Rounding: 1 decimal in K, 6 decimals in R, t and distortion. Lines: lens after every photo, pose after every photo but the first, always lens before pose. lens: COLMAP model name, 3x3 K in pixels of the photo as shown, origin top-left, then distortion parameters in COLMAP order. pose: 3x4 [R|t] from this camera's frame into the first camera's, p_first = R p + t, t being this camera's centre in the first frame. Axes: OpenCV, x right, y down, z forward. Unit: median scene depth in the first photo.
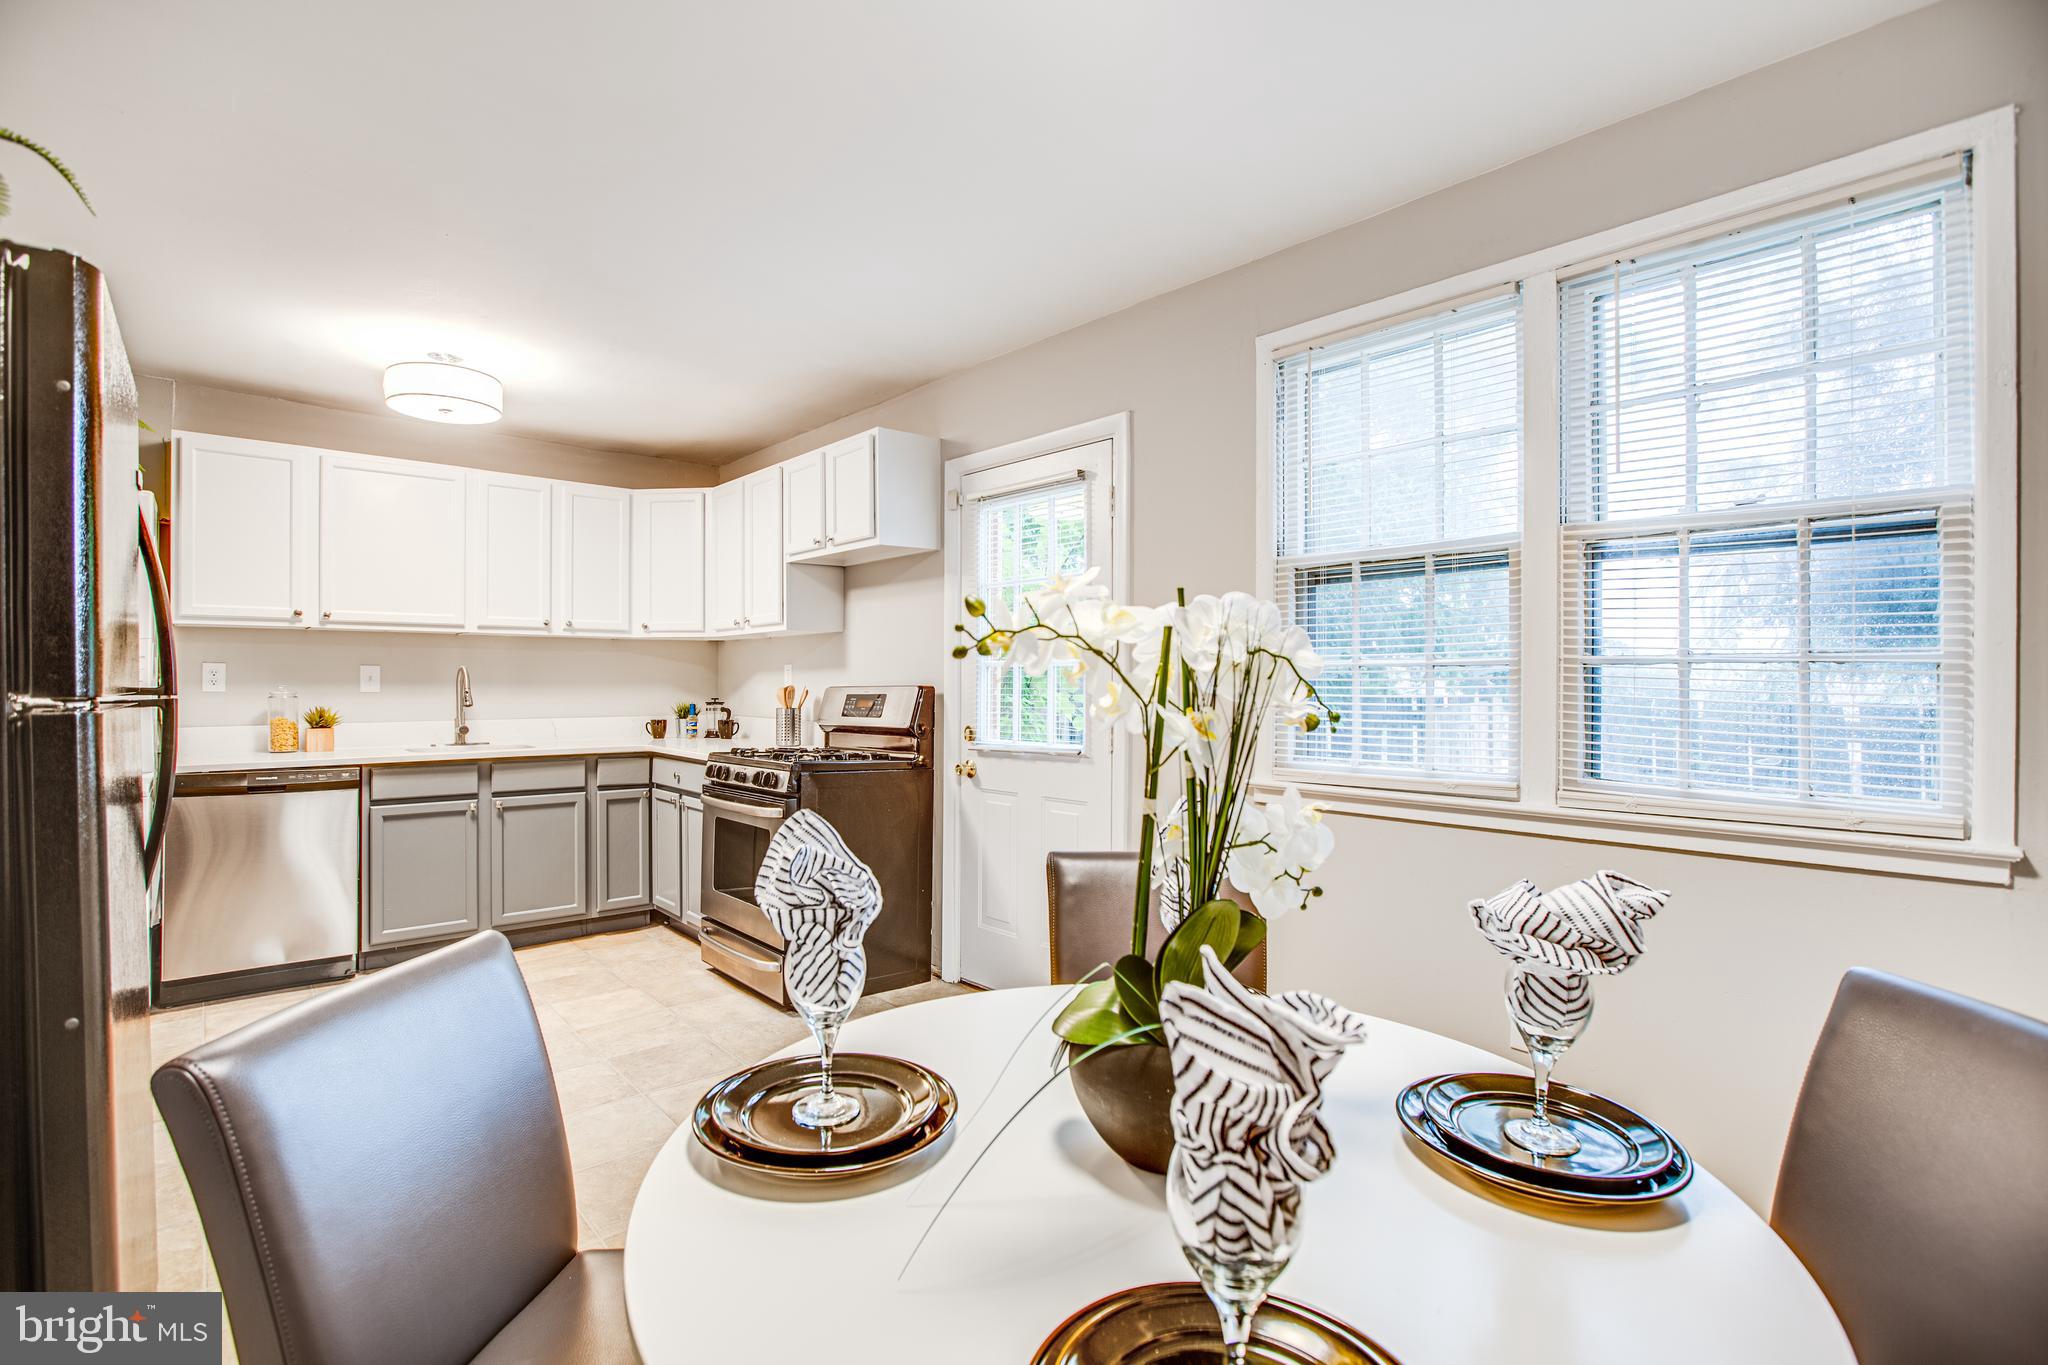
lens RADIAL K [[962.0, 0, 1030.6], [0, 962.0, 677.8], [0, 0, 1]] dist [-0.026748, 0.011631]
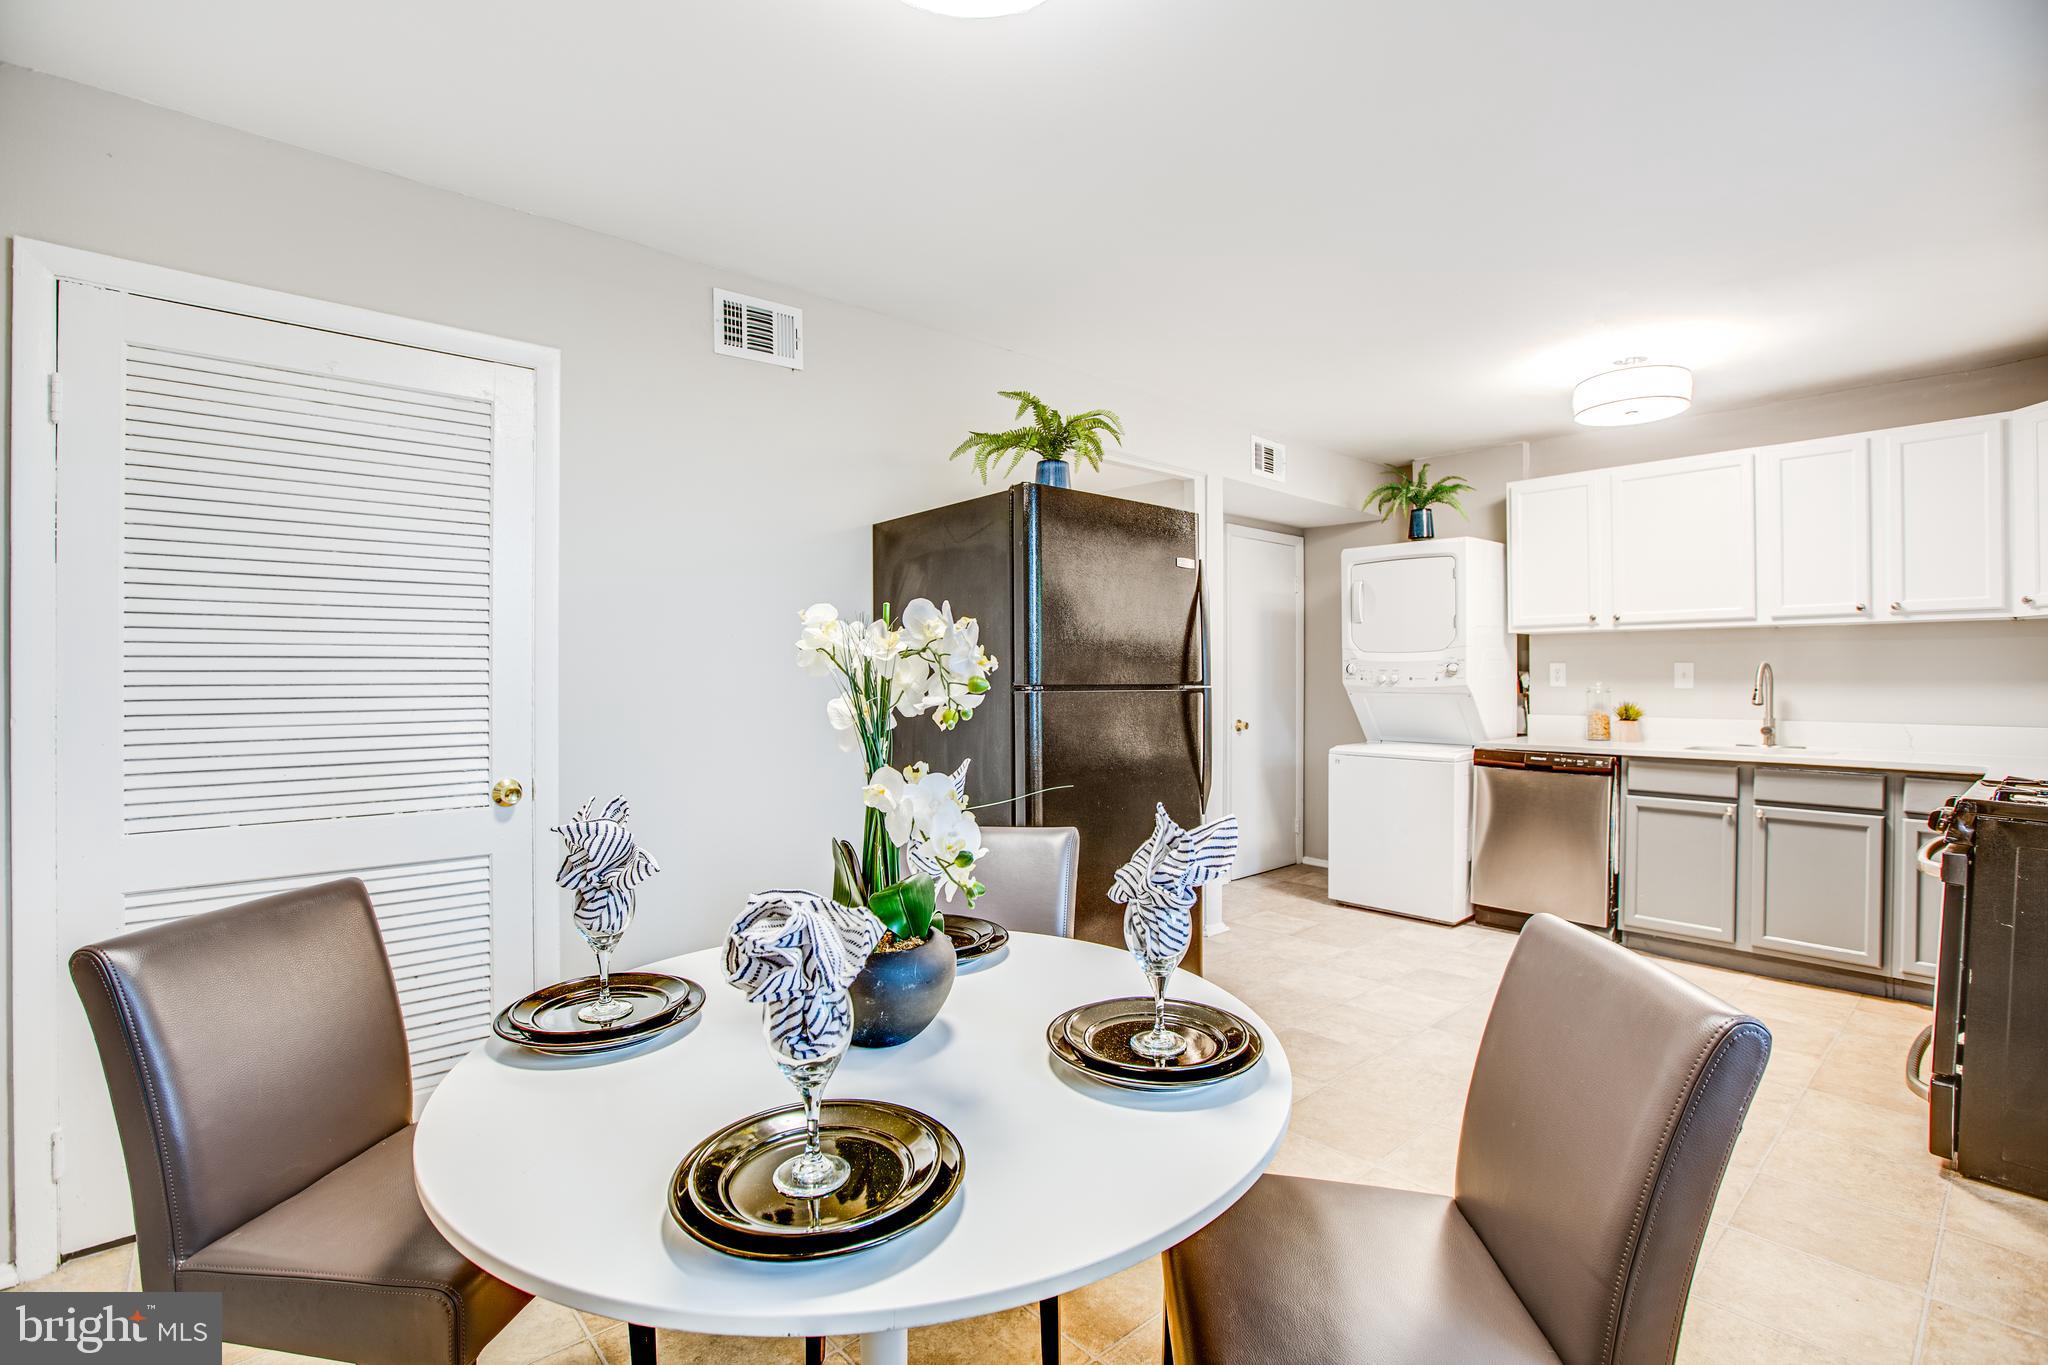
lens RADIAL K [[962.0, 0, 1030.6], [0, 962.0, 677.8], [0, 0, 1]] dist [-0.026748, 0.011631]
pose [[0.004566, -0.000596, -0.999989, 0.326946], [0.003321, 0.999994, -0.000581, 0.001725], [0.999984, -0.003318, 0.004568, 0.287086]]
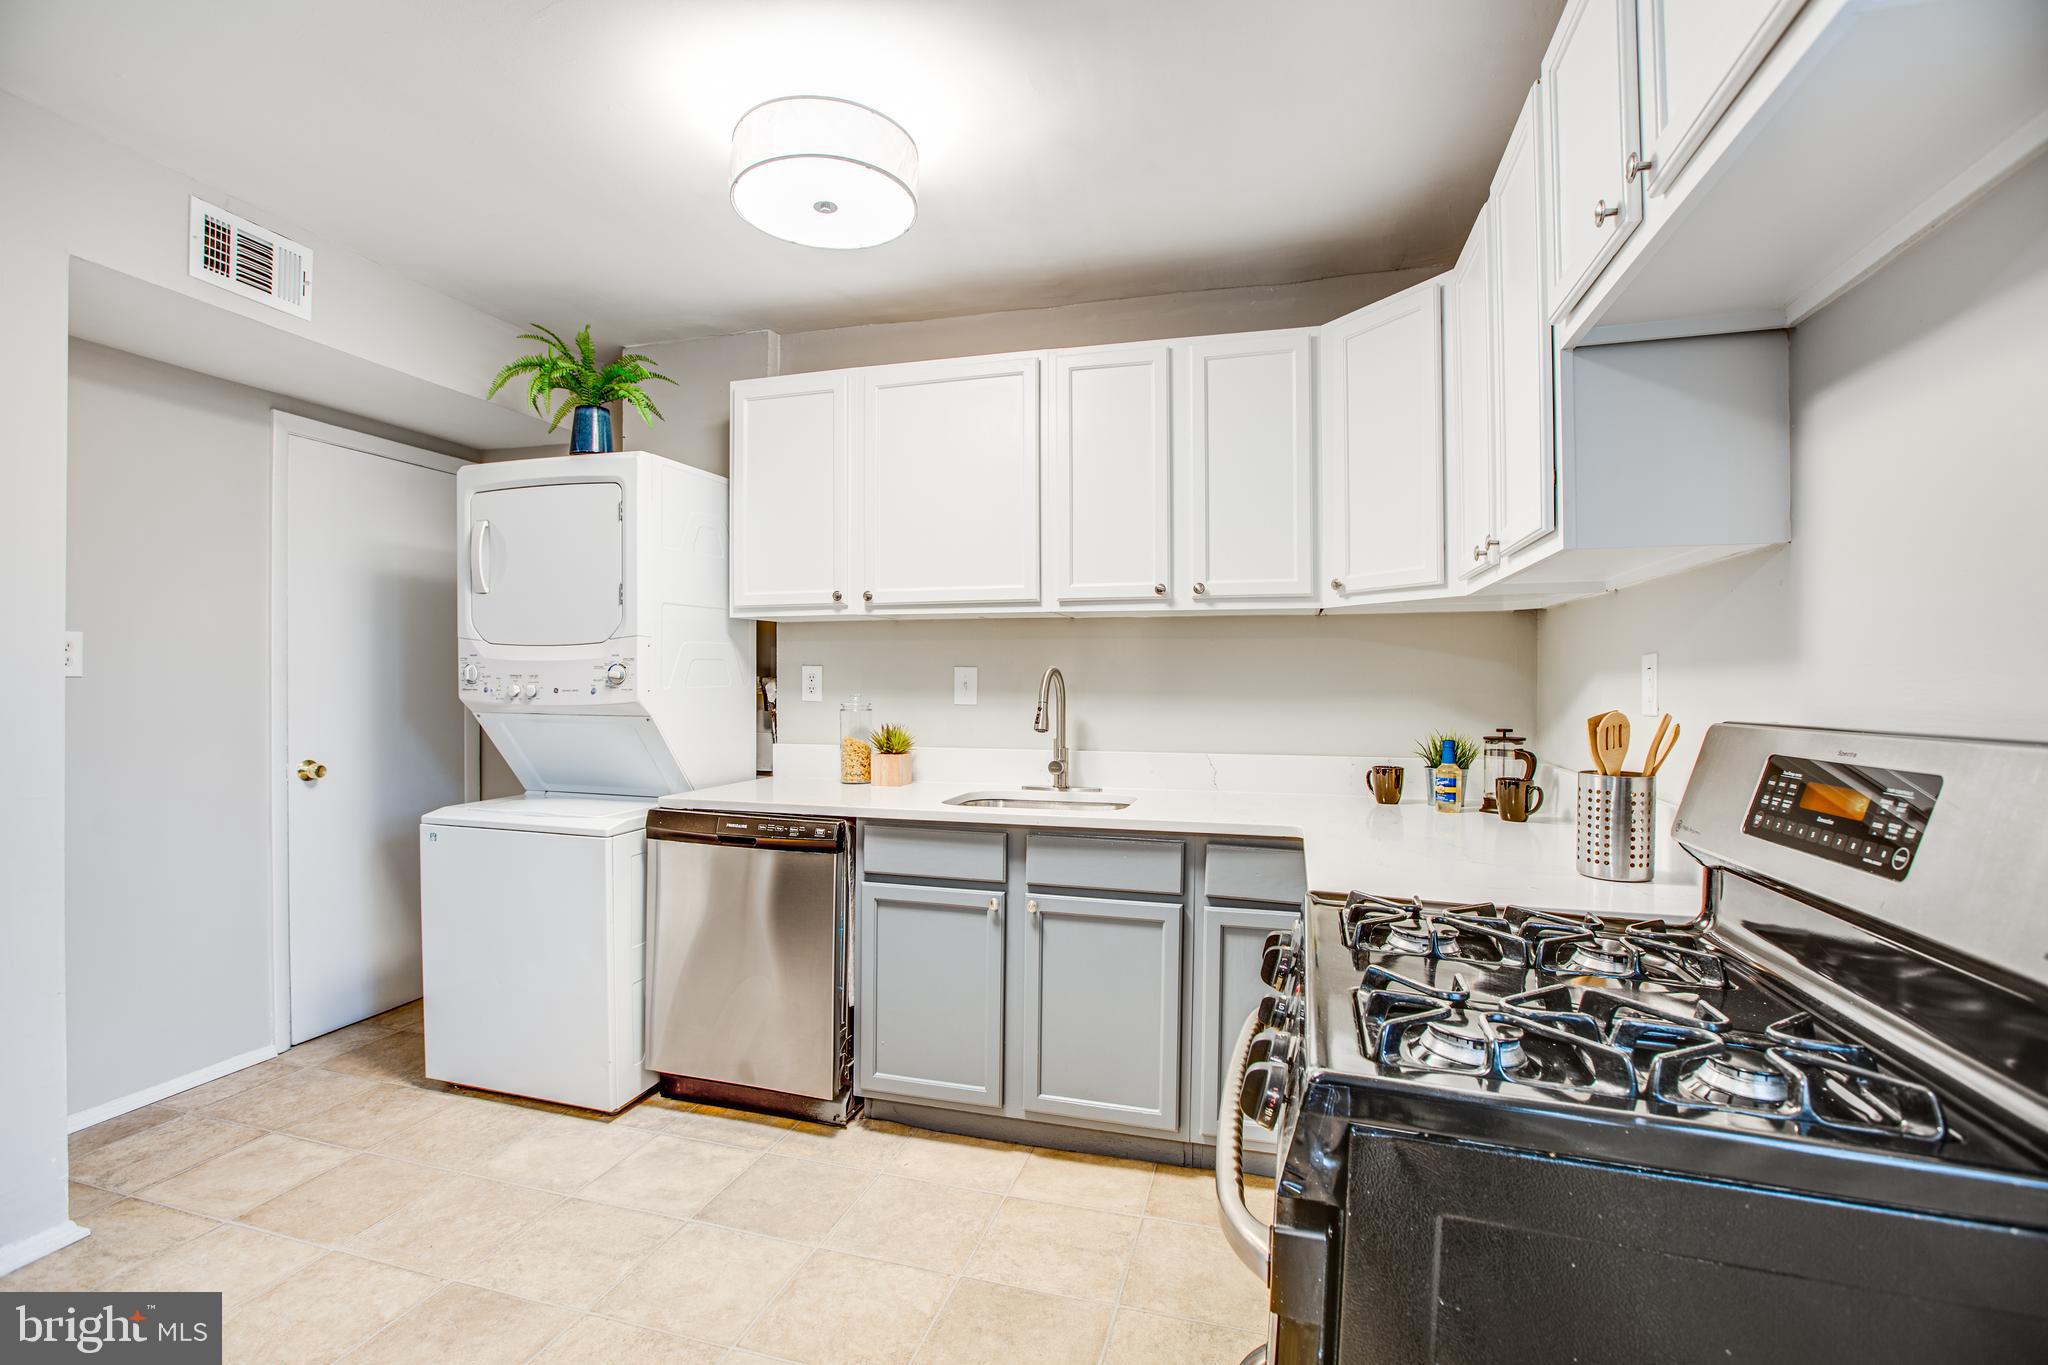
lens RADIAL K [[935.5, 0, 1024.0], [0, 935.5, 682.5], [0, 0, 1]] dist [-0.030014, 0.000067]
pose [[0.520139, 0.003977, -0.854072, -0.075263], [0.000241, 0.999988, 0.004803, -0.004656], [0.854082, -0.002704, 0.520132, 0.667487]]
